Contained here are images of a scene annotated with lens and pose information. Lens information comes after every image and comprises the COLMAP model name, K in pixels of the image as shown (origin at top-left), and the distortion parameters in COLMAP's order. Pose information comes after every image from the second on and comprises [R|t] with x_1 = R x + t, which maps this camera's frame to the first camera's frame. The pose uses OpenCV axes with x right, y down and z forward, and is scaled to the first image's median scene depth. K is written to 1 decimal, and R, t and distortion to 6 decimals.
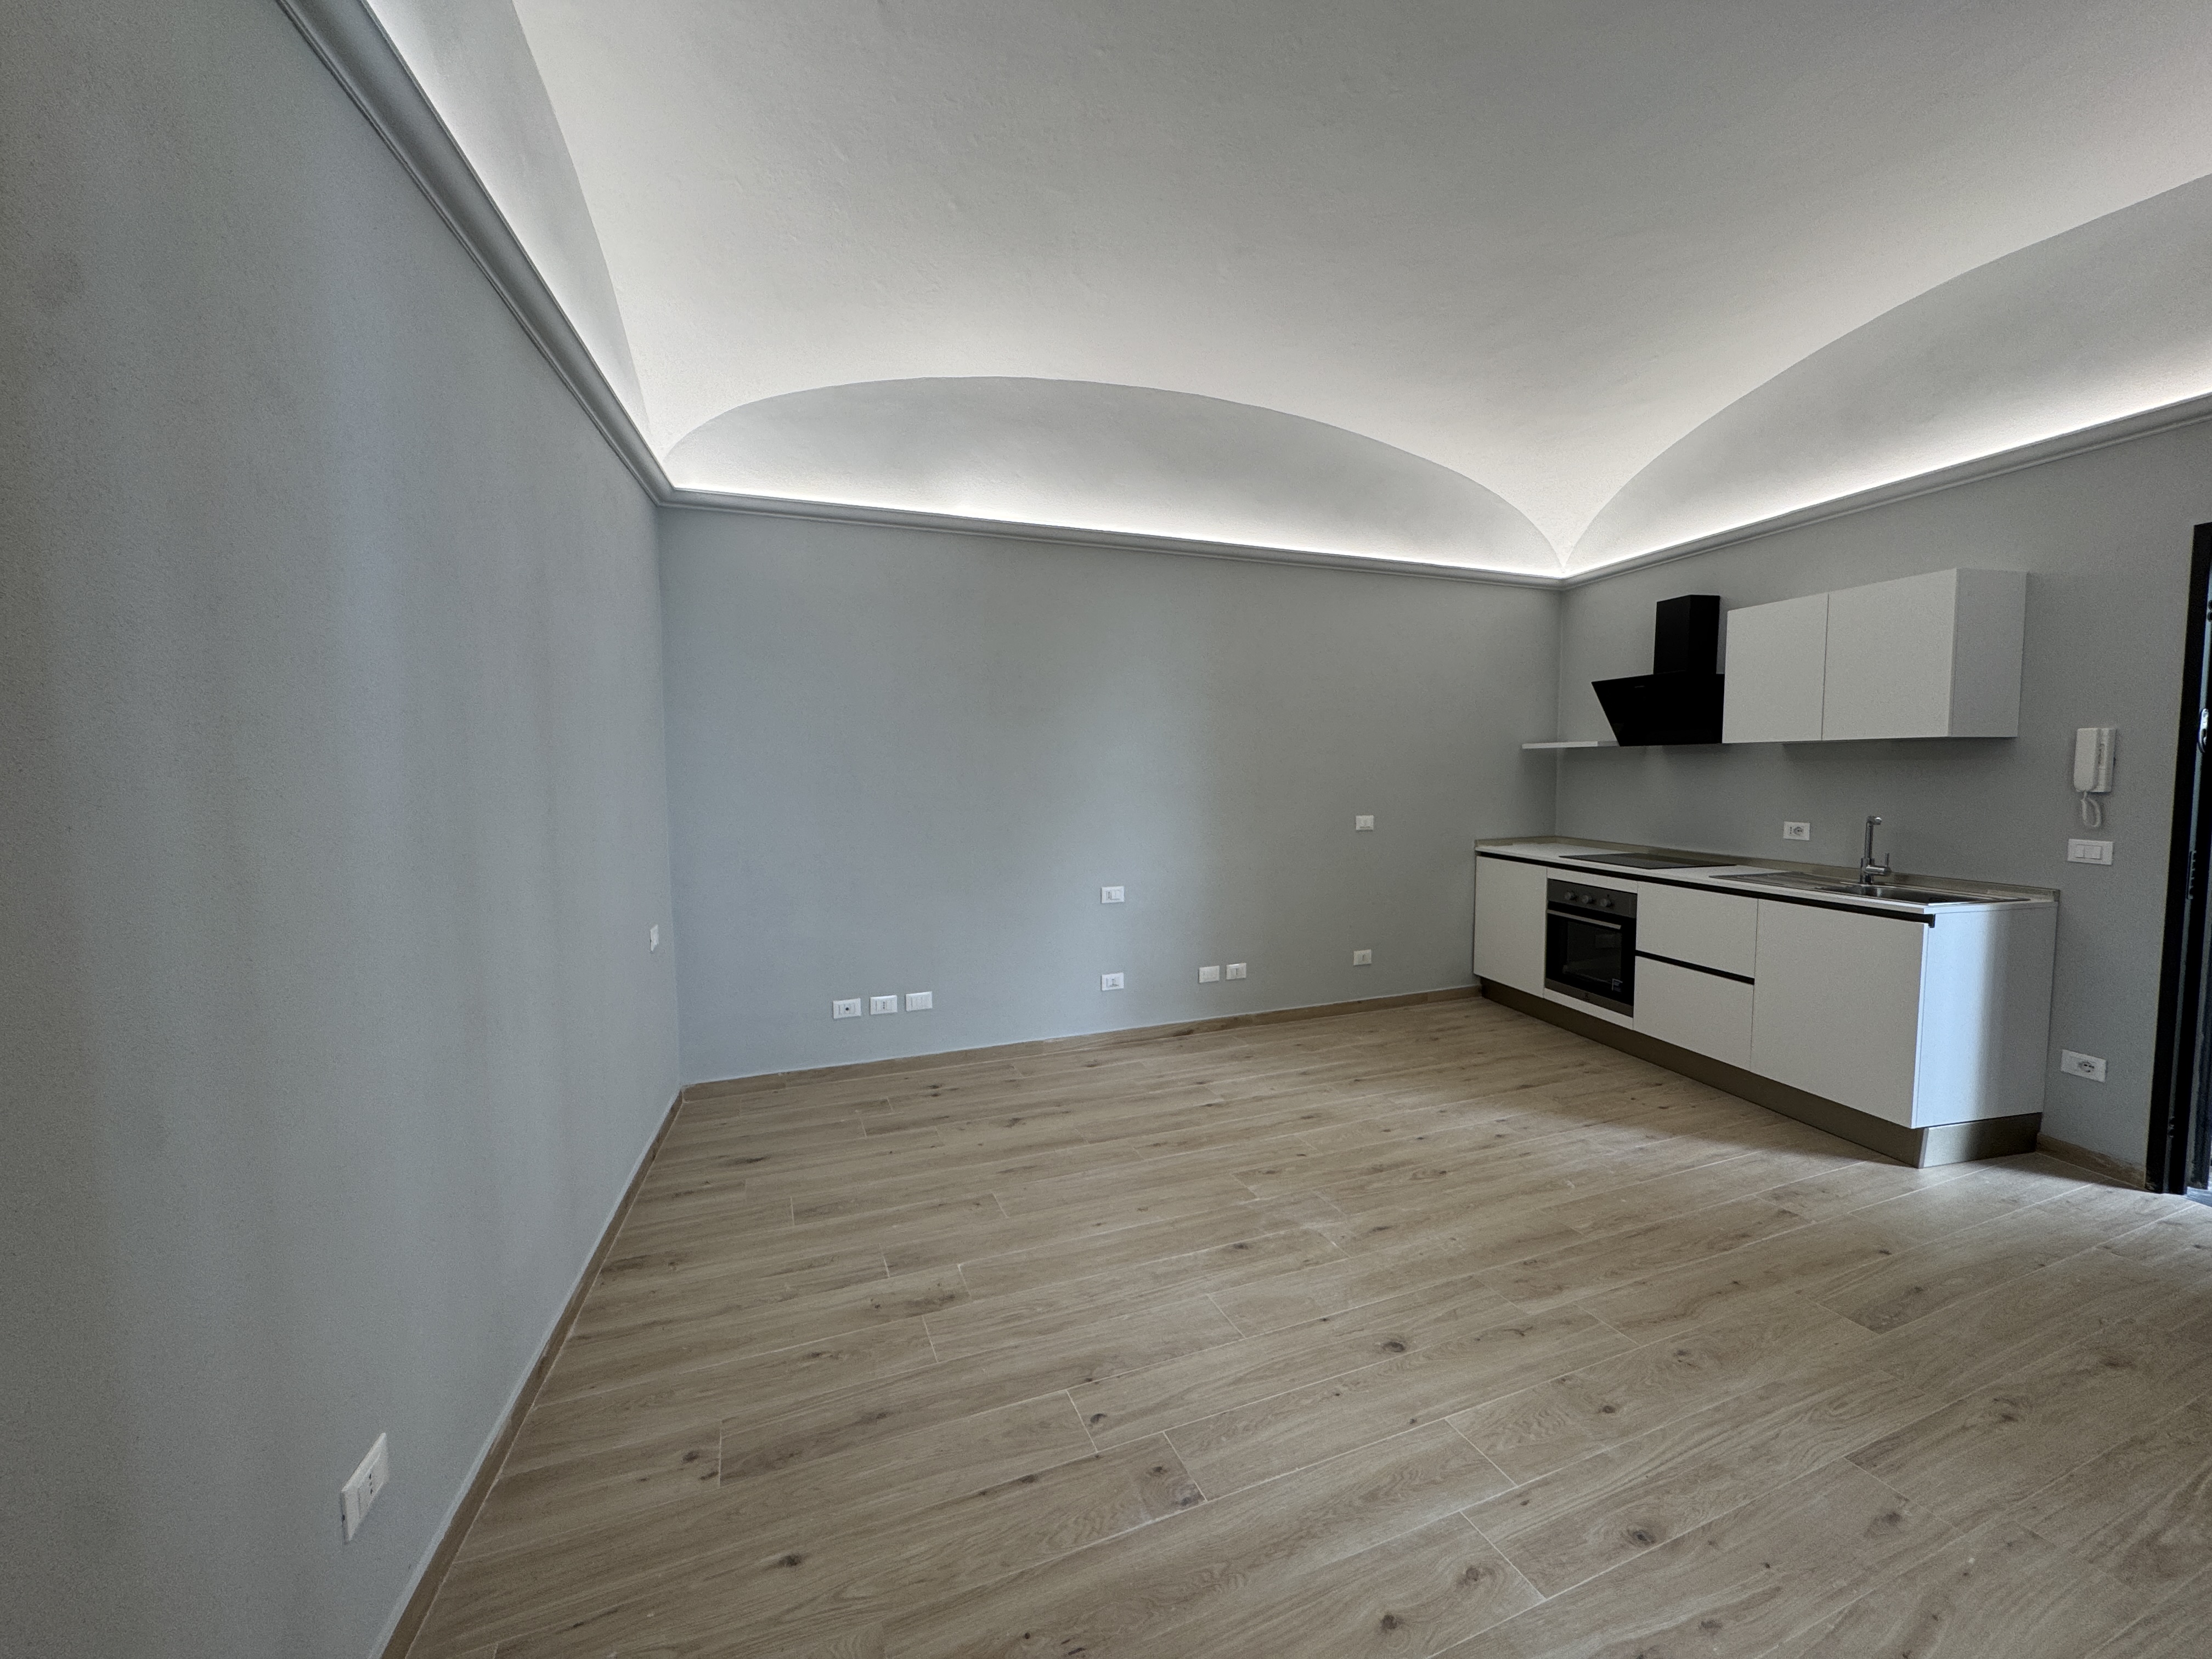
lens RADIAL K [[883.1, 0, 1109.1], [0, 883.1, 828.3], [0, 0, 1]] dist [-0.003363, 0.000478]
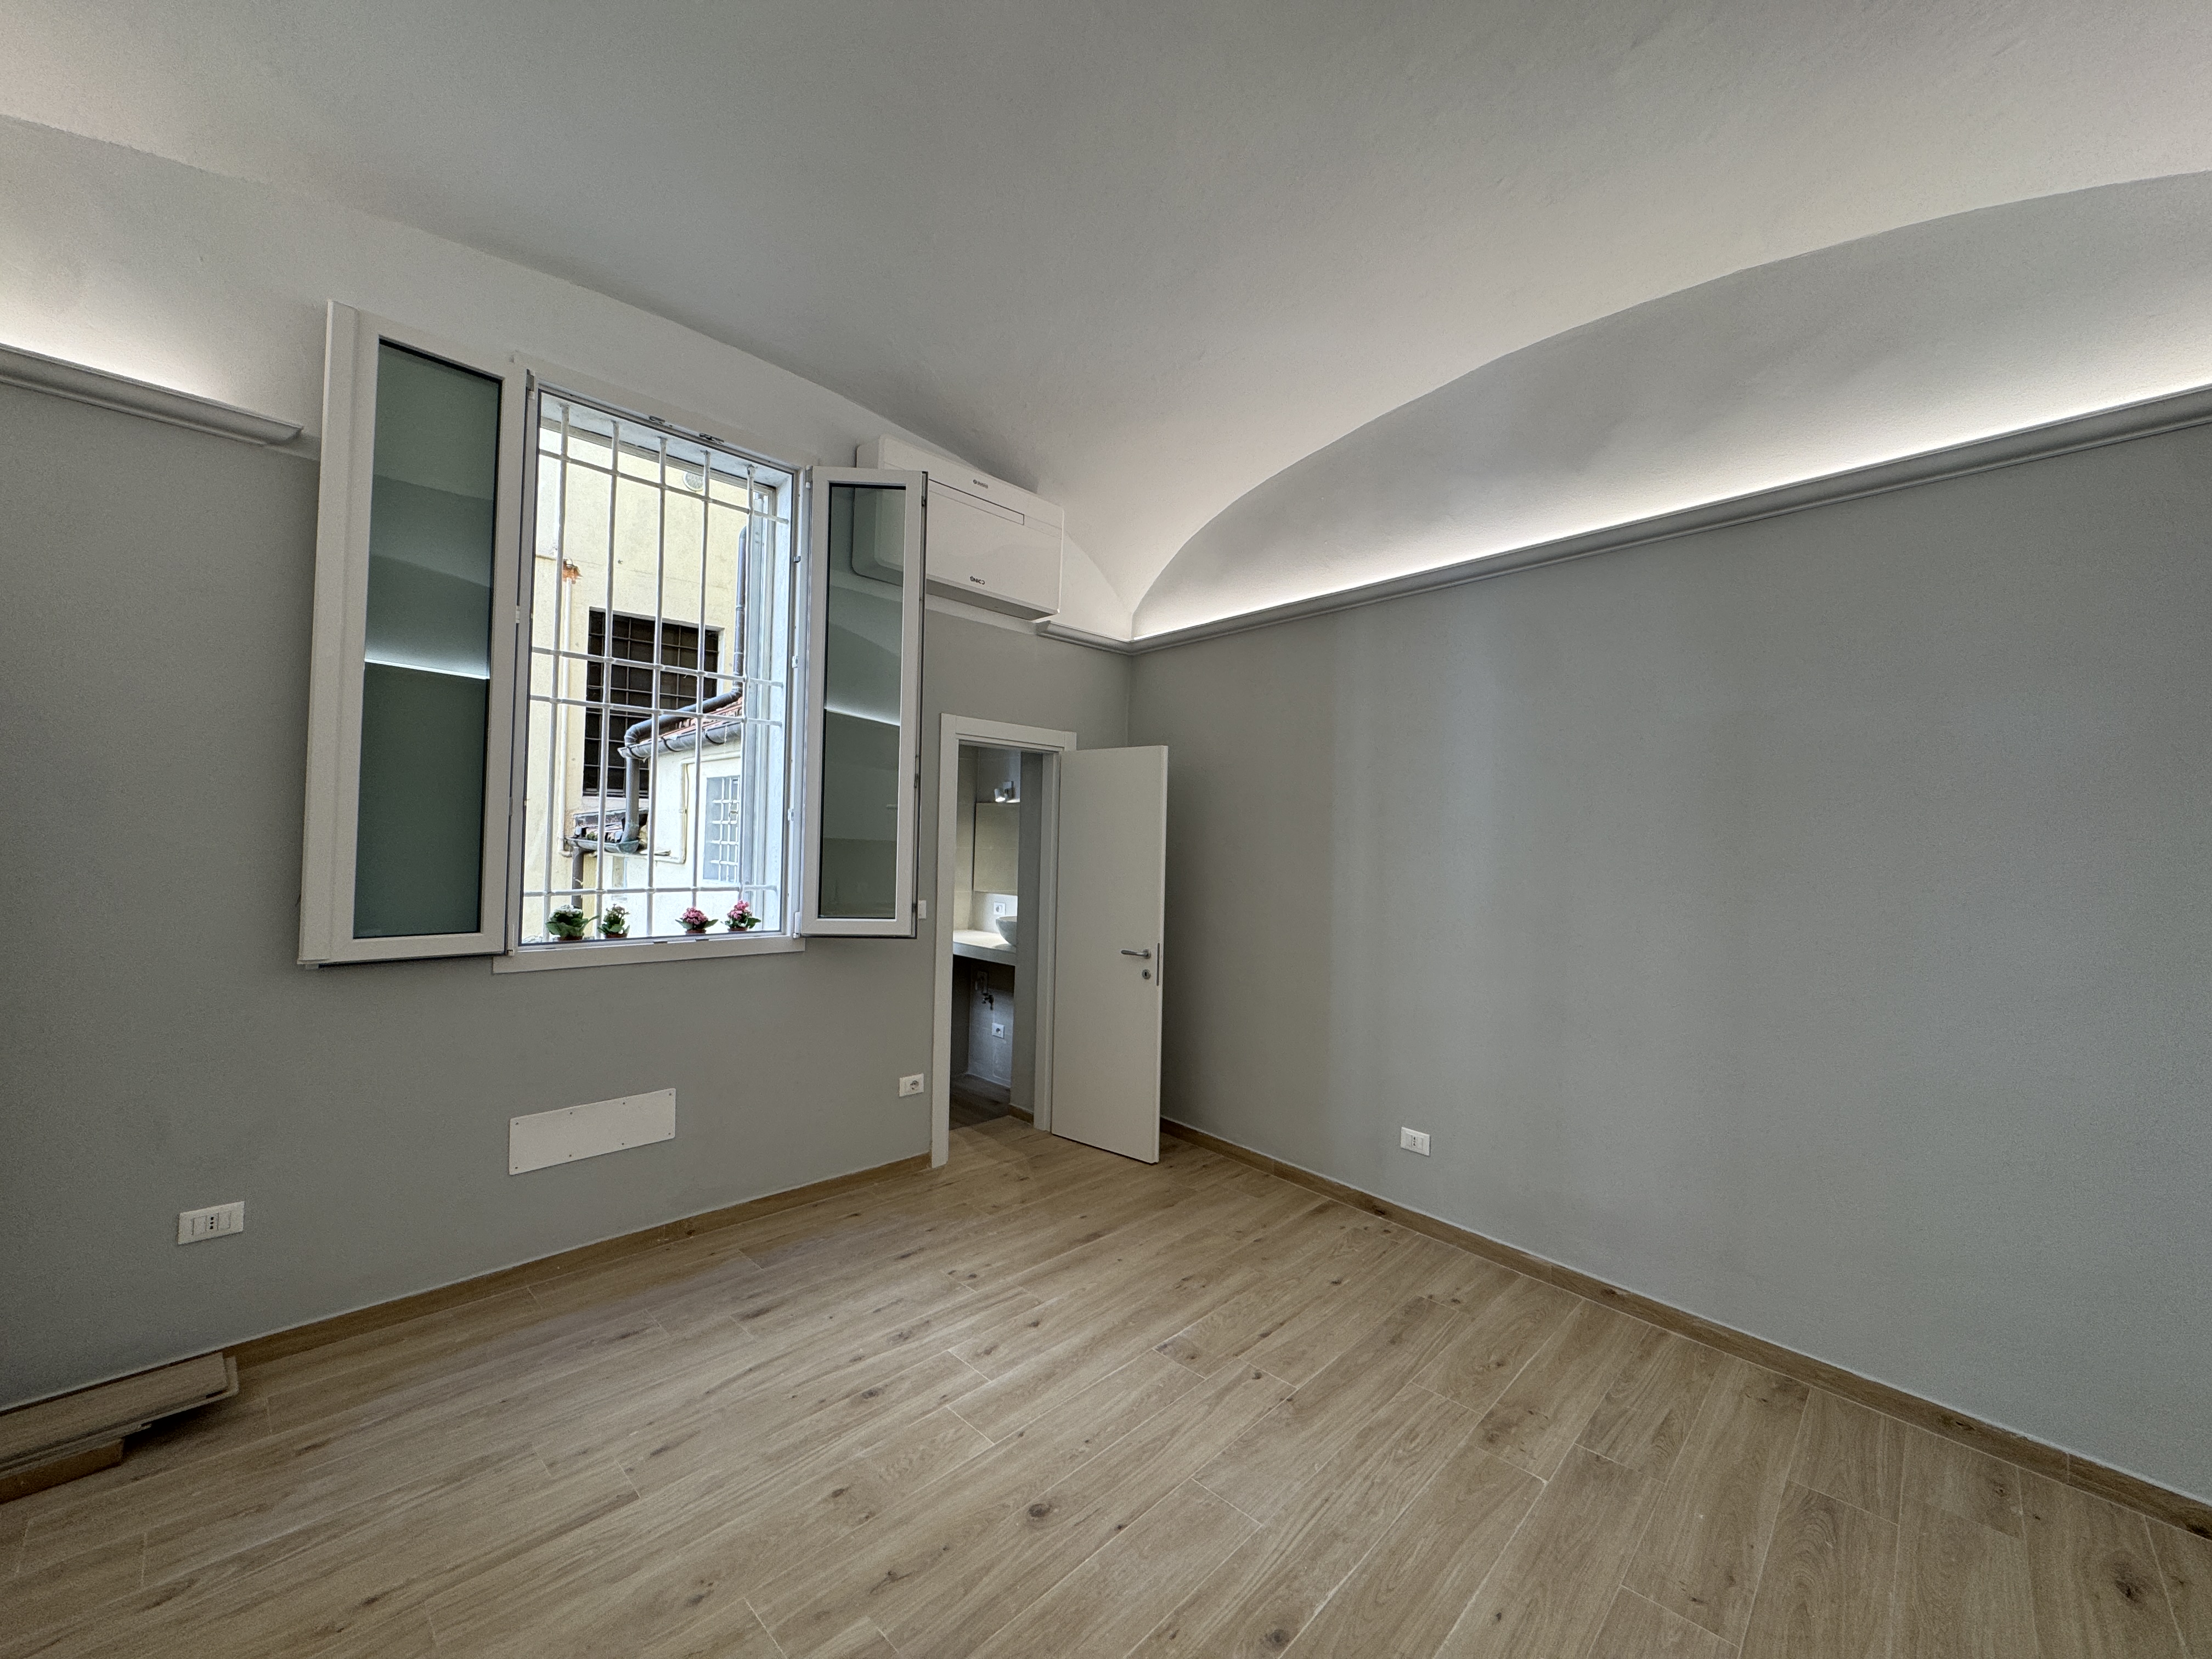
lens RADIAL K [[883.1, 0, 1107.3], [0, 883.1, 825.7], [0, 0, 1]] dist [-0.003363, 0.000478]
pose [[-0.914023, -0.024480, -0.404924, 0.380838], [-0.049237, 0.997492, 0.050837, -0.093859], [0.402664, 0.066404, -0.912936, 1.069827]]
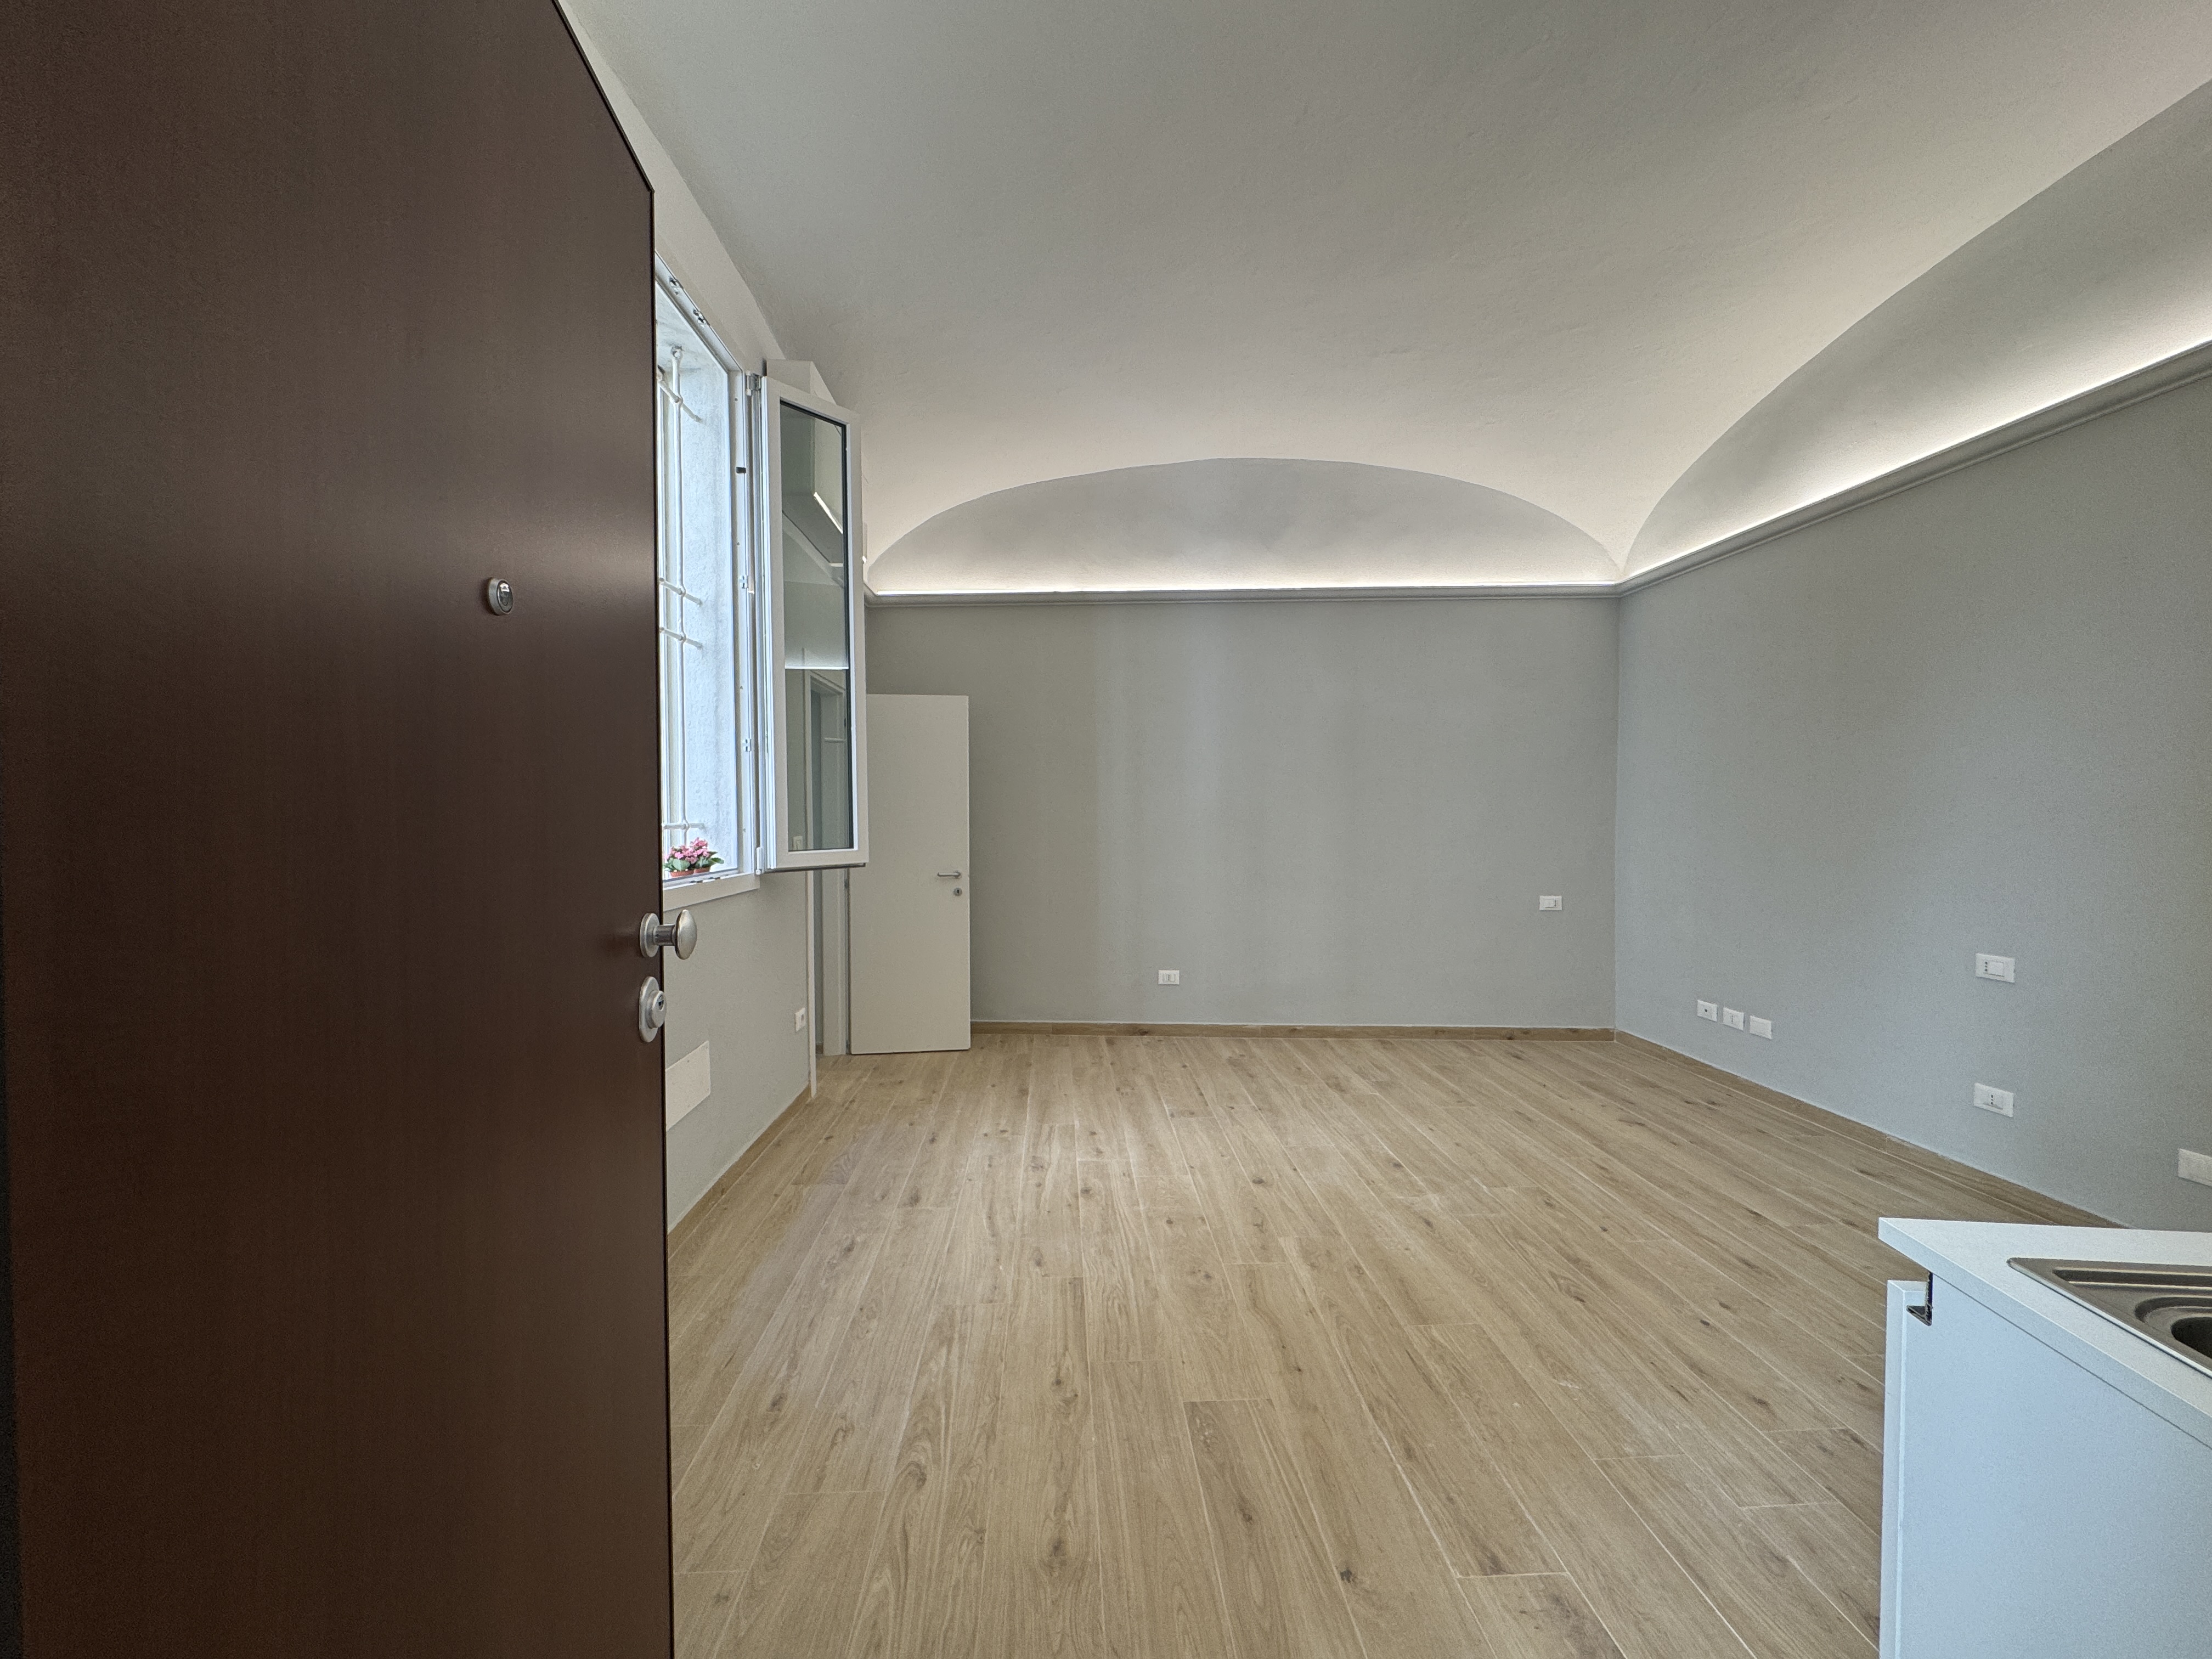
lens RADIAL K [[883.1, 0, 1106.3], [0, 883.1, 828.7], [0, 0, 1]] dist [-0.003363, 0.000478]
pose [[-0.324970, 0.024493, -0.945407, 1.038352], [-0.063893, 0.996812, 0.047787, -0.021876], [0.943564, 0.075934, -0.322369, 0.703910]]
